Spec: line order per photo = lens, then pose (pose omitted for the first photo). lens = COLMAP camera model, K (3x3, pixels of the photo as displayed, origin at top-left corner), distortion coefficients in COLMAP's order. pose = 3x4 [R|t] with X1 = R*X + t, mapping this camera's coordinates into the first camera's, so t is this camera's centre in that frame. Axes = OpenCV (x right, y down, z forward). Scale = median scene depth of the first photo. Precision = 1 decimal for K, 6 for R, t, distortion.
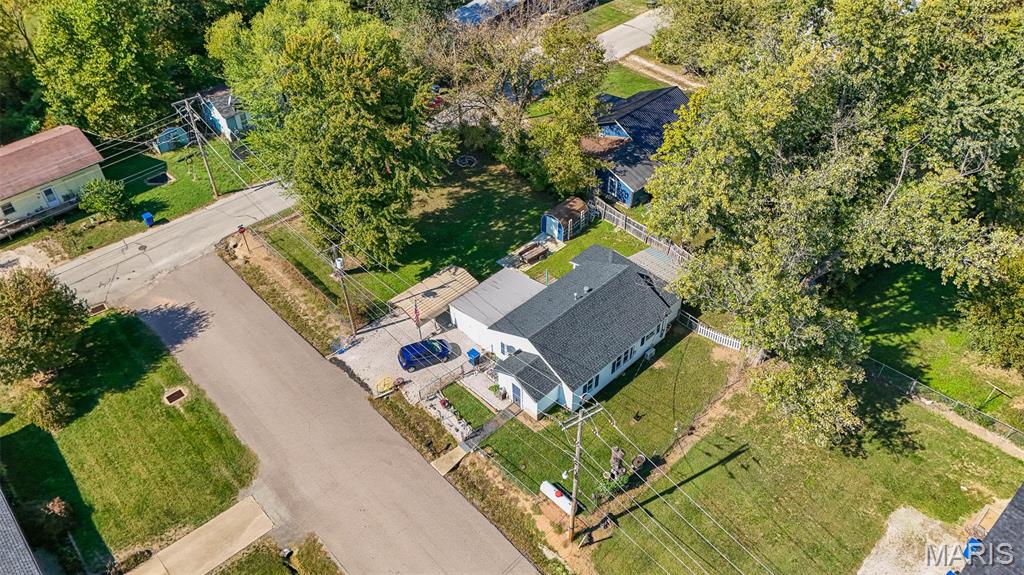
lens RADIAL K [[752.6, 0, 507.2], [0, 752.6, 286.4], [0, 0, 1]] dist [0.071834, -0.071919]
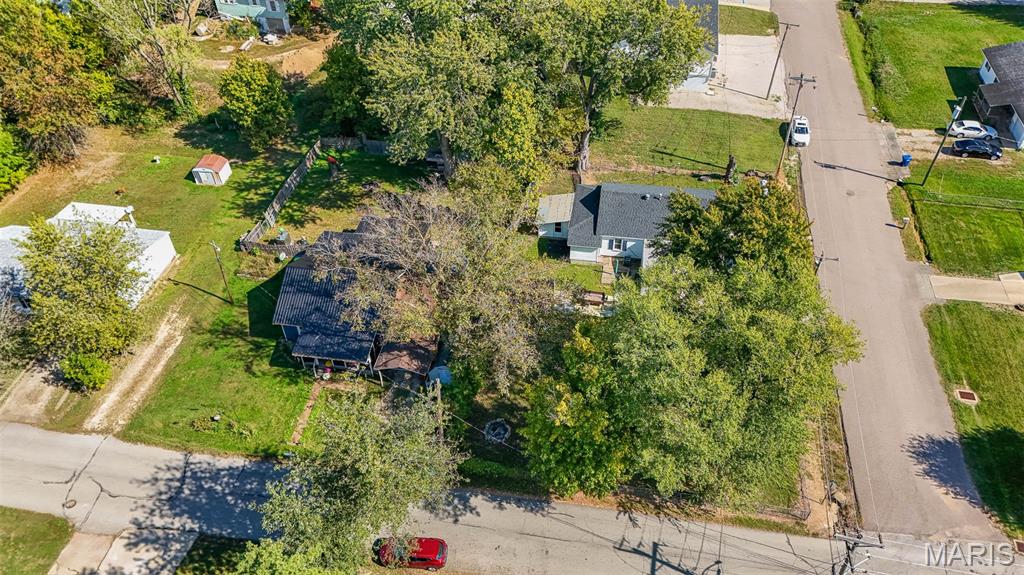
lens RADIAL K [[742.1, 0, 511.4], [0, 742.1, 295.1], [0, 0, 1]] dist [0.062551, -0.057512]
pose [[-0.600855, -0.533249, 0.595499, -0.595031], [0.548898, 0.266331, 0.792325, -1.080748], [-0.581106, 0.802941, 0.132674, 1.093424]]
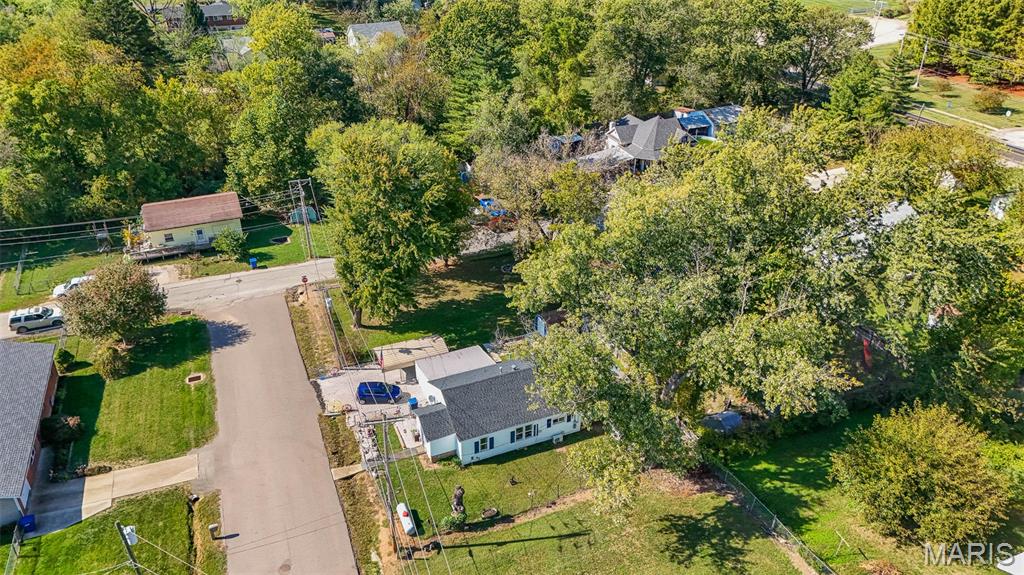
lens RADIAL K [[742.1, 0, 511.4], [0, 742.1, 295.1], [0, 0, 1]] dist [0.062551, -0.057512]
pose [[0.934111, 0.183864, -0.305991, 0.428662], [-0.242251, 0.956073, -0.165044, 0.085401], [0.262204, 0.228295, 0.937620, -0.093745]]
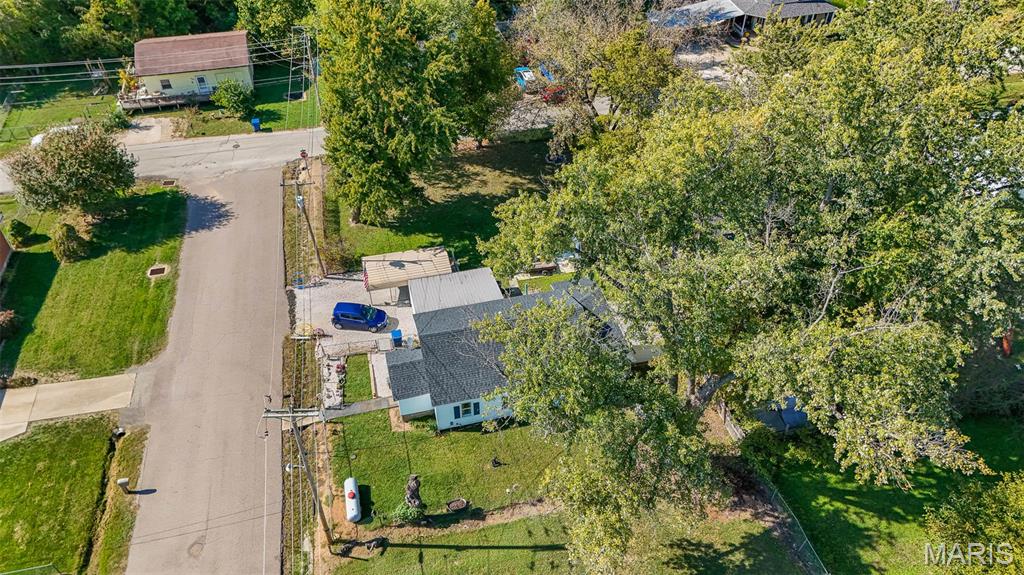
lens RADIAL K [[742.1, 0, 511.4], [0, 742.1, 295.1], [0, 0, 1]] dist [0.062551, -0.057512]
pose [[0.866733, 0.344785, -0.360412, 0.410980], [-0.340803, 0.936993, 0.076790, -0.081974], [0.364180, 0.056273, 0.929627, 0.165454]]
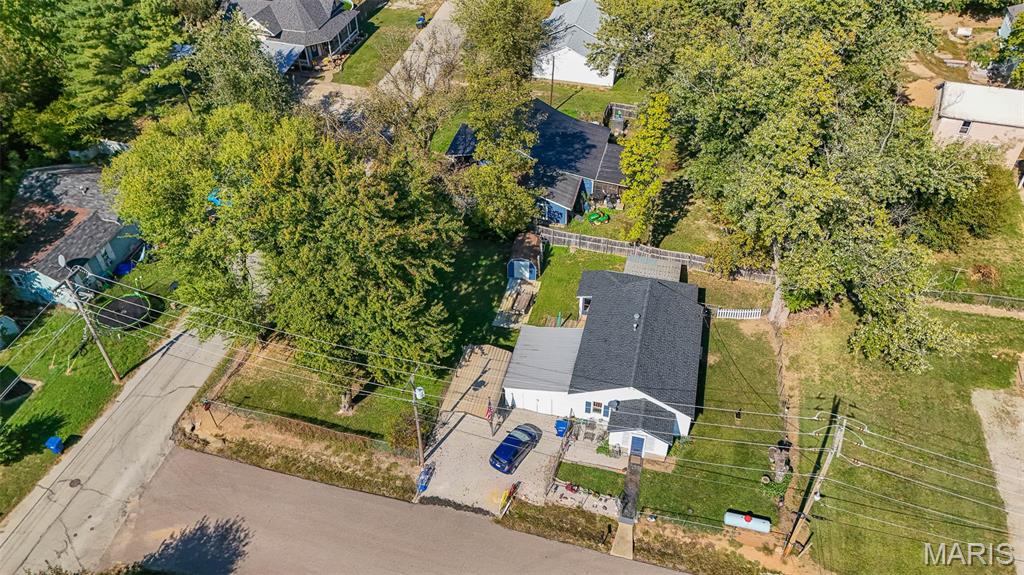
lens RADIAL K [[752.6, 0, 507.2], [0, 752.6, 286.4], [0, 0, 1]] dist [0.071834, -0.071919]
pose [[0.852858, -0.350846, 0.386704, -0.405963], [0.351028, 0.933531, 0.072792, -0.164455], [-0.386539, 0.073662, 0.919327, 0.151033]]
